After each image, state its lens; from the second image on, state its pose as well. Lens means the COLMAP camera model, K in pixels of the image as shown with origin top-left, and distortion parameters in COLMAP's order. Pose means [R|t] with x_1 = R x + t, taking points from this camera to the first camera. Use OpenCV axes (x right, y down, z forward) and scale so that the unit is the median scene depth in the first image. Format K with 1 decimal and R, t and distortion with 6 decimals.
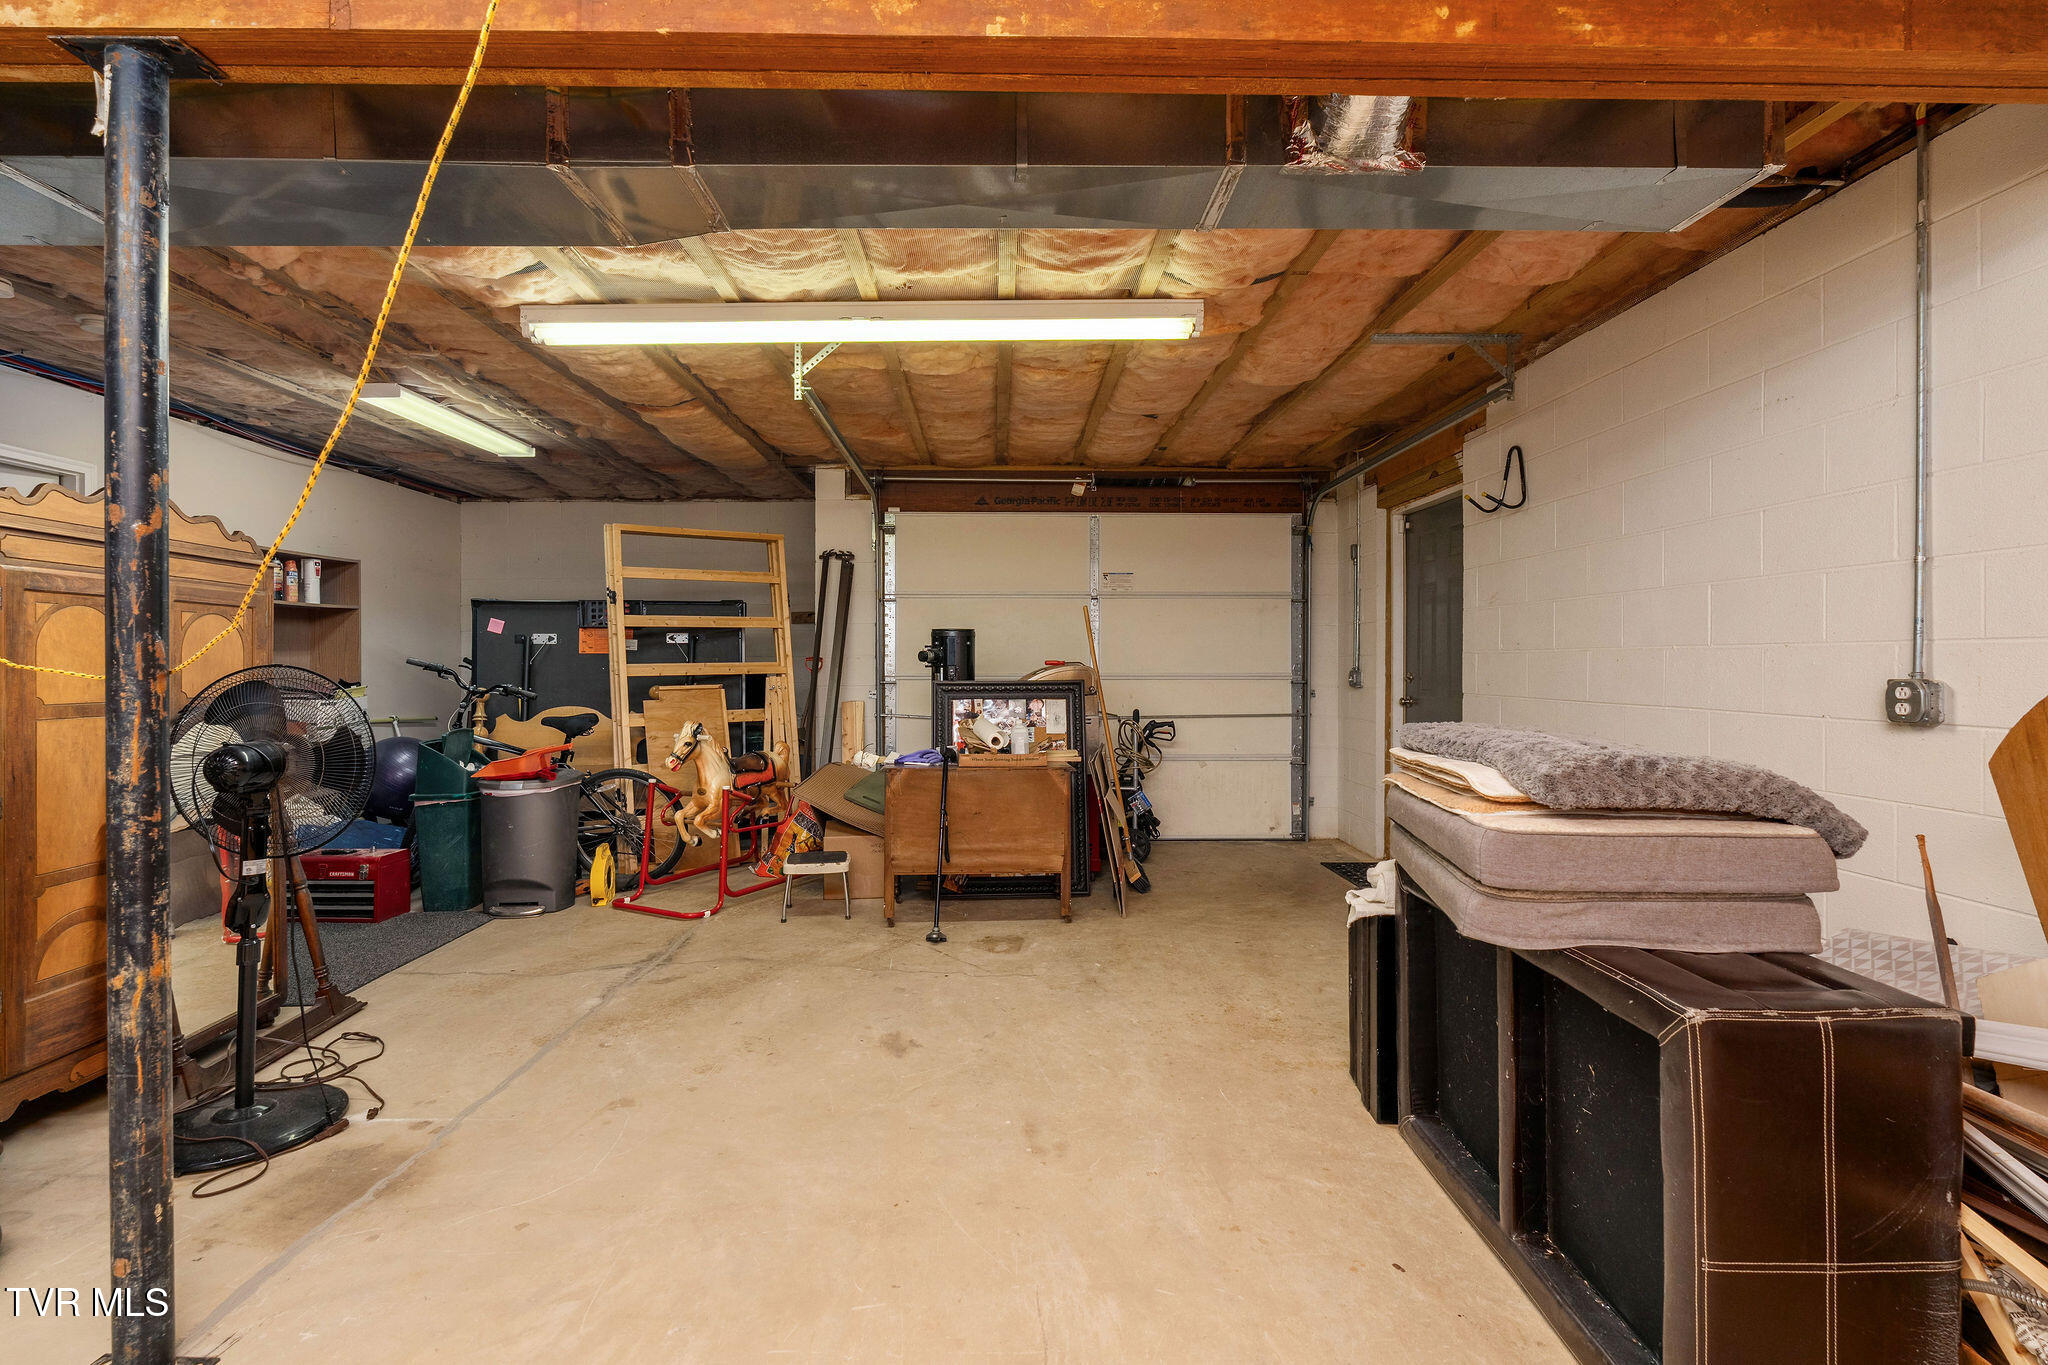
lens RADIAL K [[920.4, 0, 1019.6], [0, 920.4, 671.4], [0, 0, 1]] dist [0.004855, 0.000255]
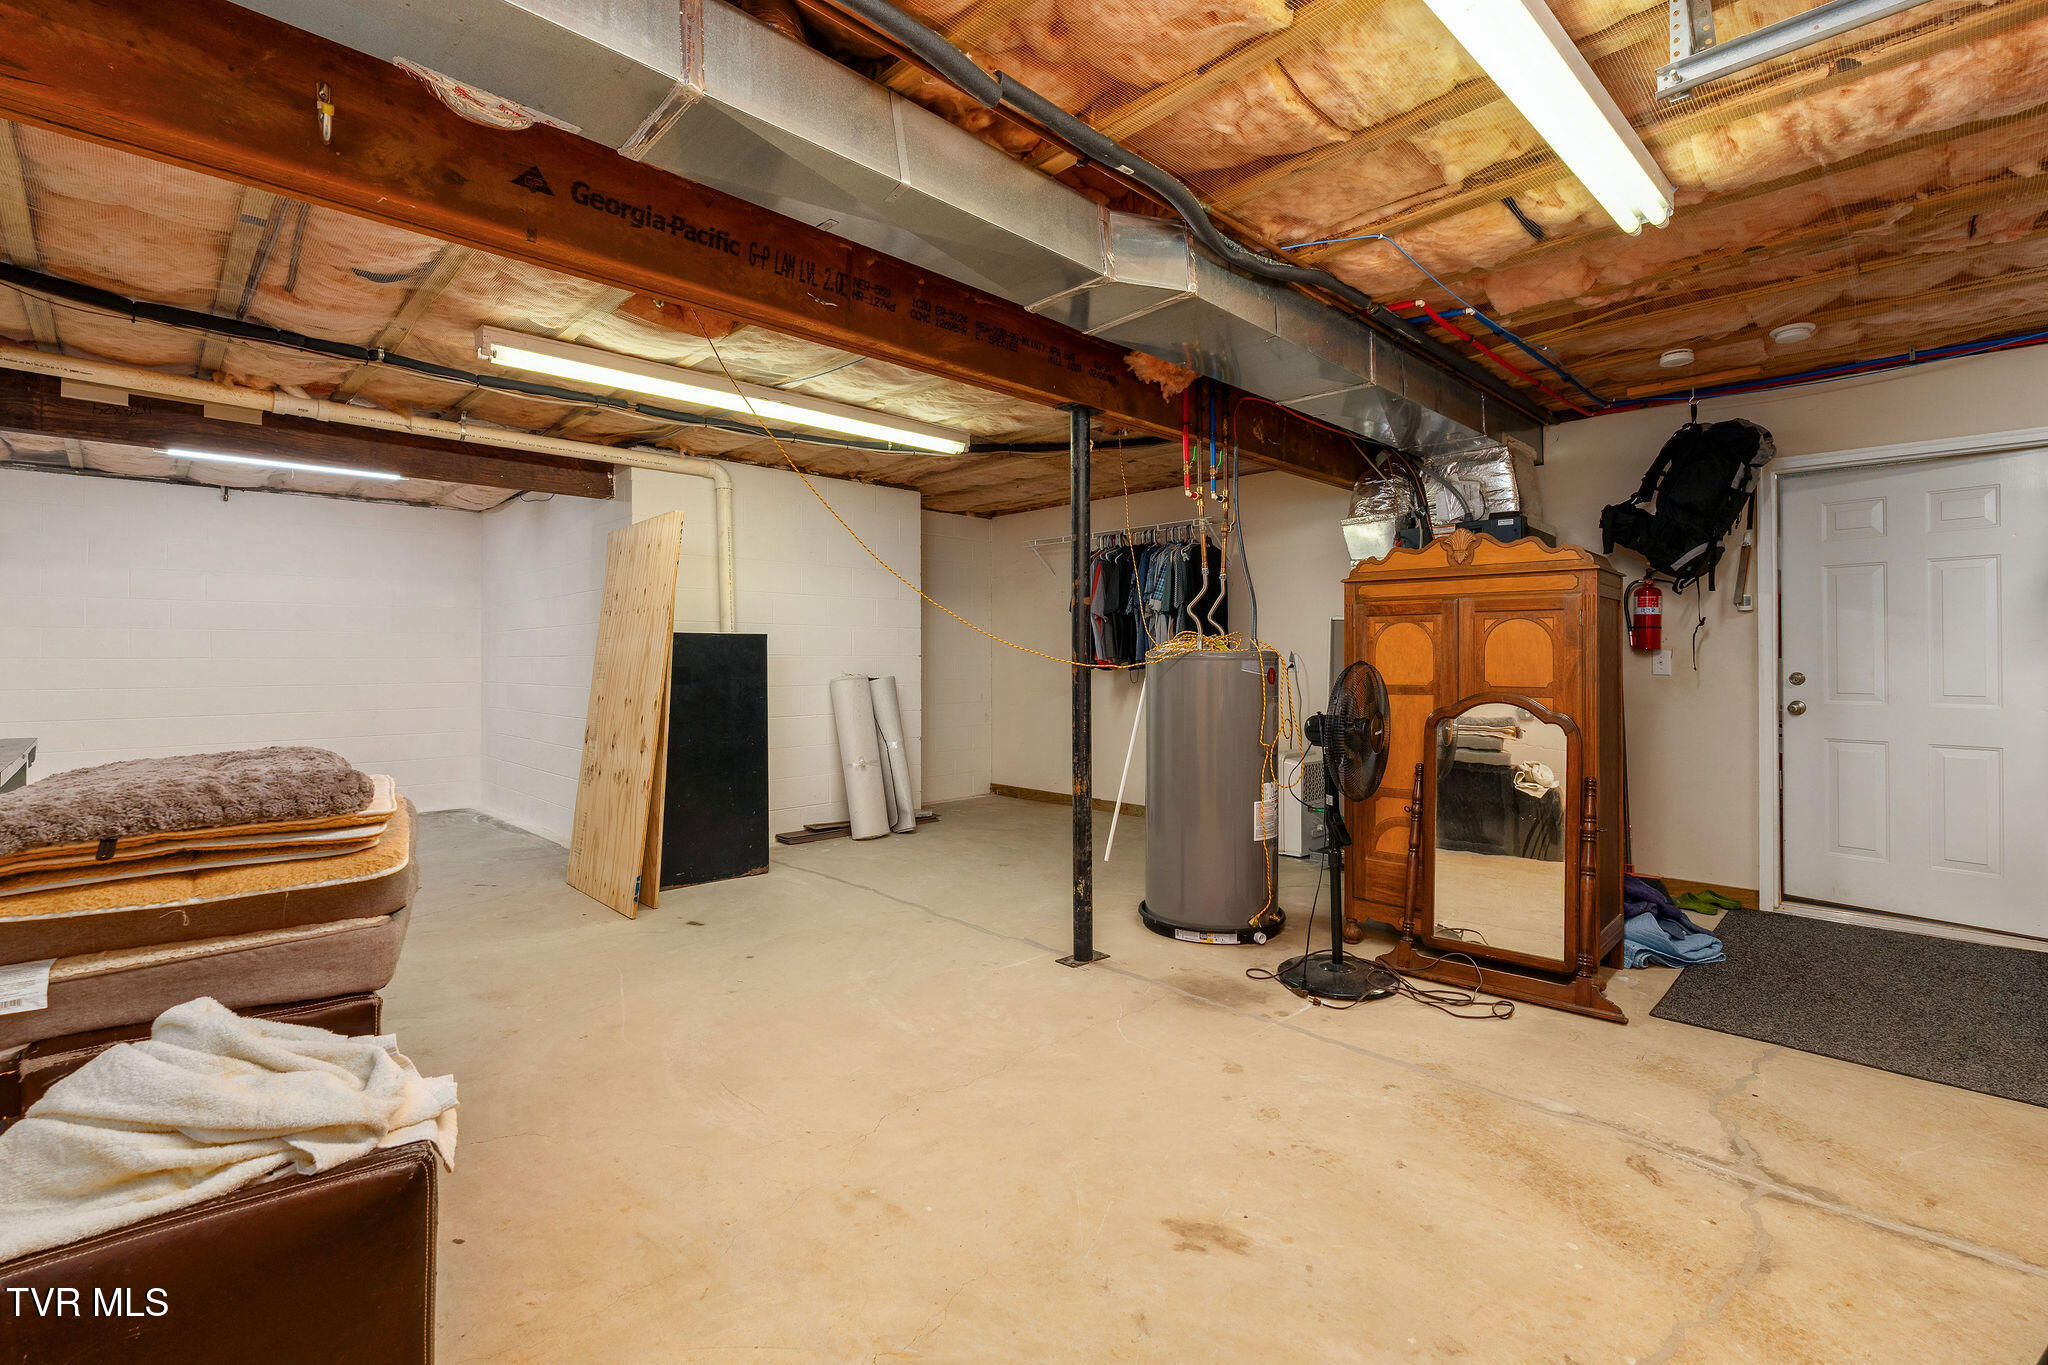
lens RADIAL K [[920.4, 0, 1025.0], [0, 920.4, 663.4], [0, 0, 1]] dist [0.004855, 0.000255]
pose [[-0.733595, 0.006645, -0.679554, 0.420611], [0.001204, 0.999963, 0.008479, -0.013600], [0.679586, 0.005402, -0.733576, 1.430434]]
